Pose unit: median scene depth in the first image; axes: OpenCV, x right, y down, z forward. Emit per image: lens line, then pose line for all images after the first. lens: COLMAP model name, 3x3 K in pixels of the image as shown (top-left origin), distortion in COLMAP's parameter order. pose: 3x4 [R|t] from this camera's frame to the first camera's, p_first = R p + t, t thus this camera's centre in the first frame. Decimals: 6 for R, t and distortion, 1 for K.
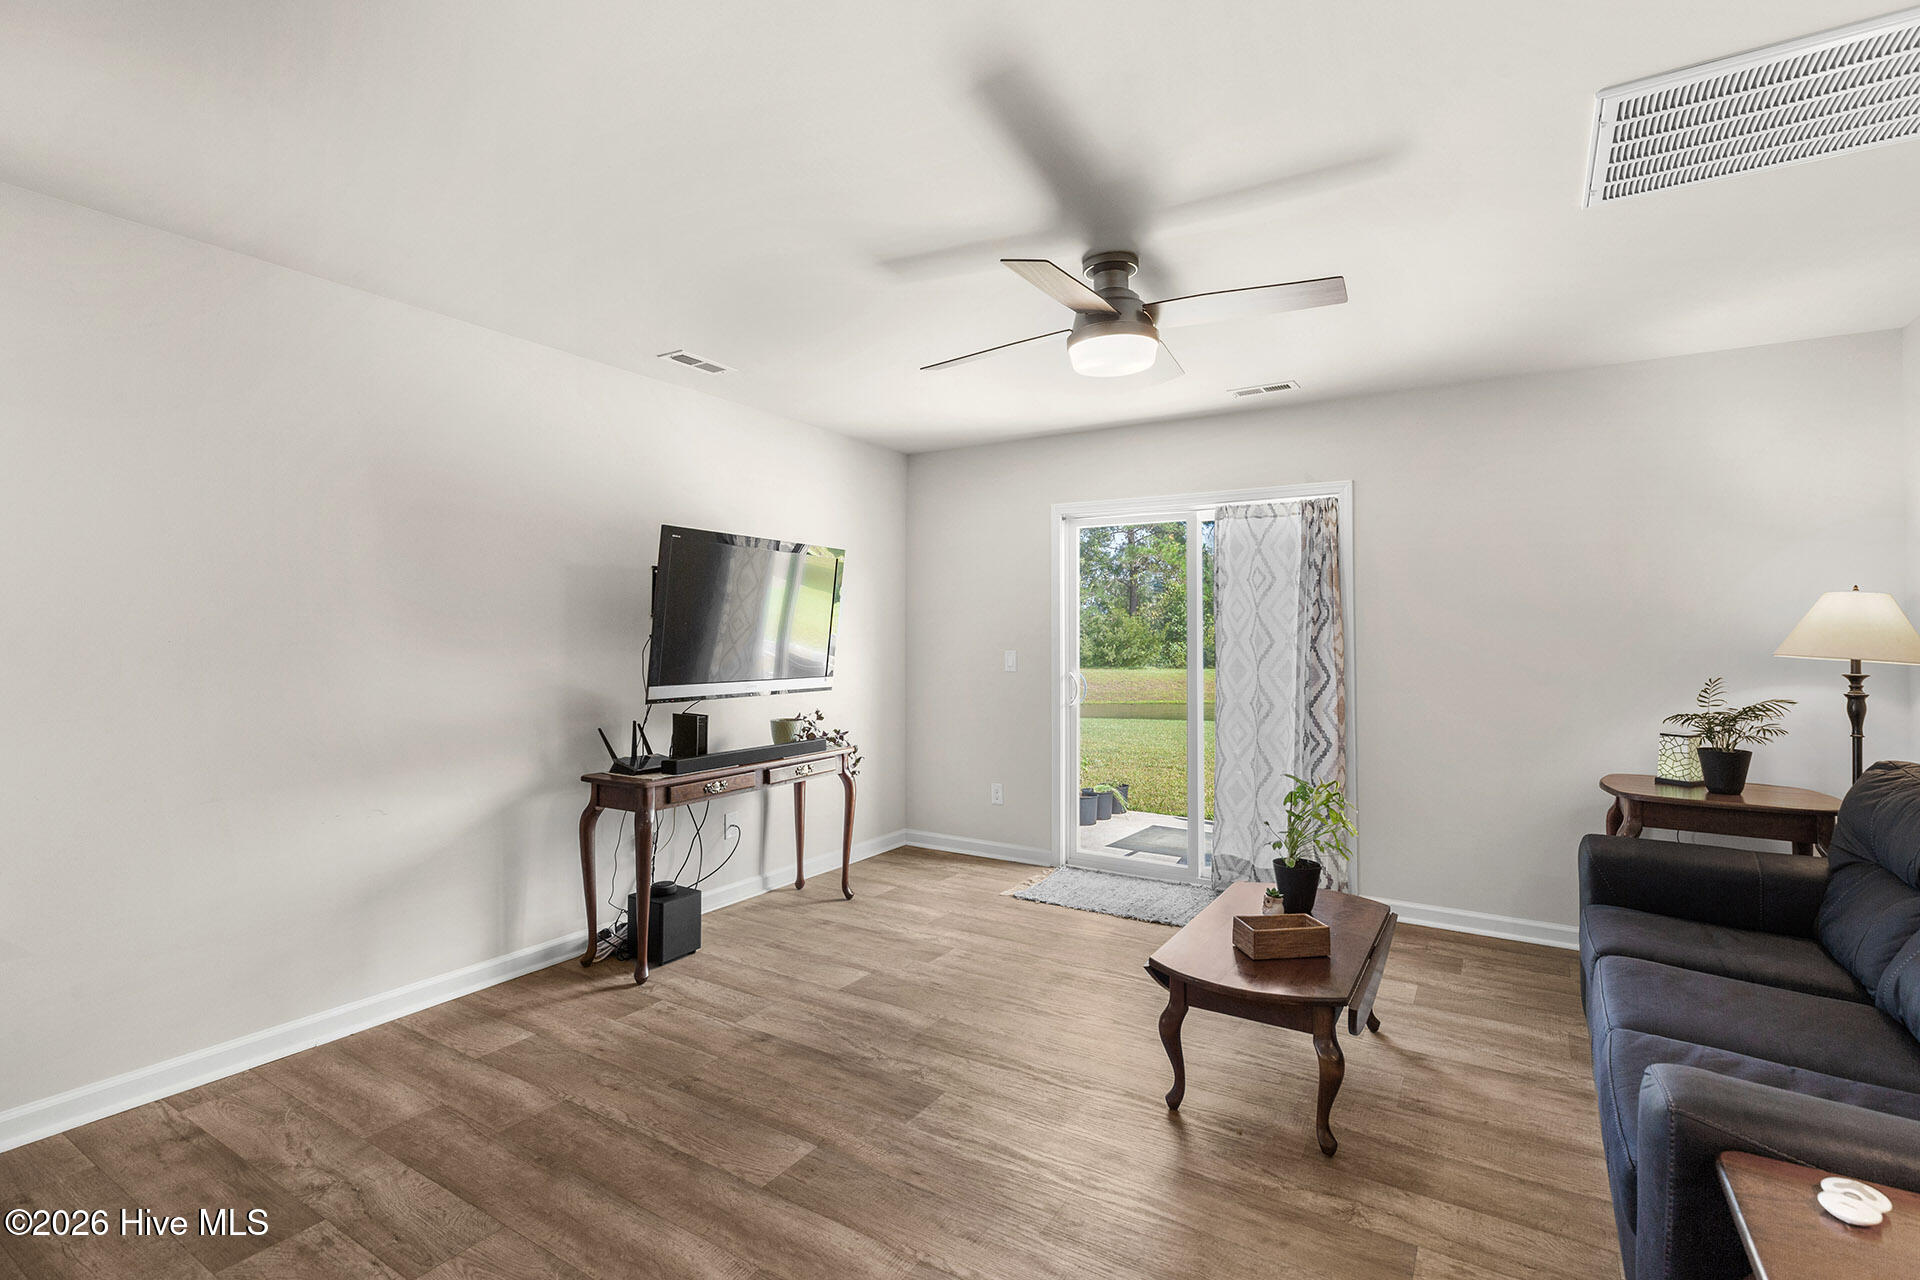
lens RADIAL K [[870.2, 0, 960.0], [0, 870.2, 640.0], [0, 0, 1]] dist [-0.001610, -0.000252]
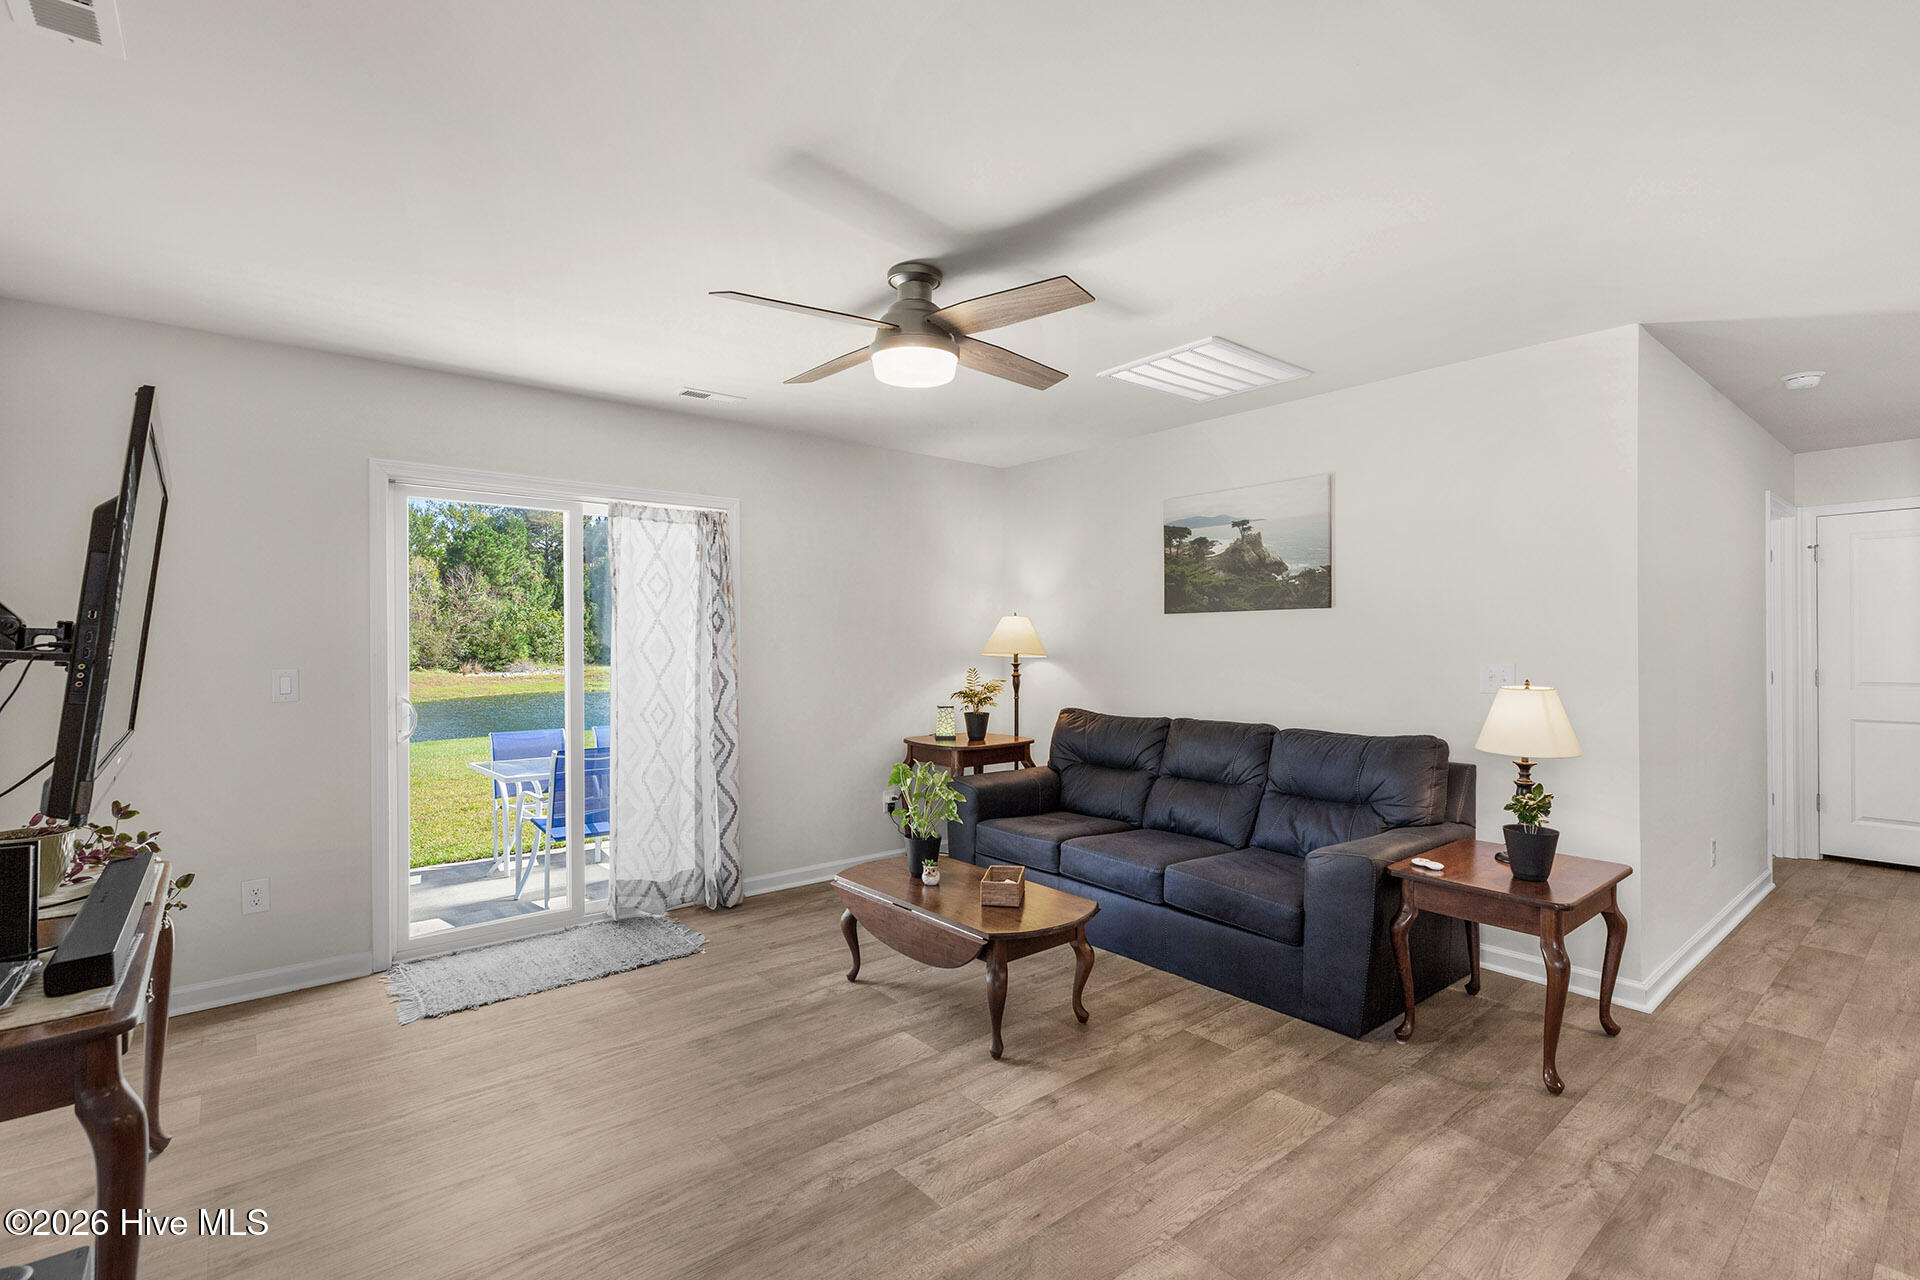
lens RADIAL K [[901.7, 0, 960.0], [0, 901.7, 640.0], [0, 0, 1]] dist [0.001744, 0.000140]
pose [[0.312072, 0.004819, 0.950046, -0.699699], [0.014877, 0.999840, -0.009958, 0.008846], [-0.949942, 0.017241, 0.311950, 0.513118]]
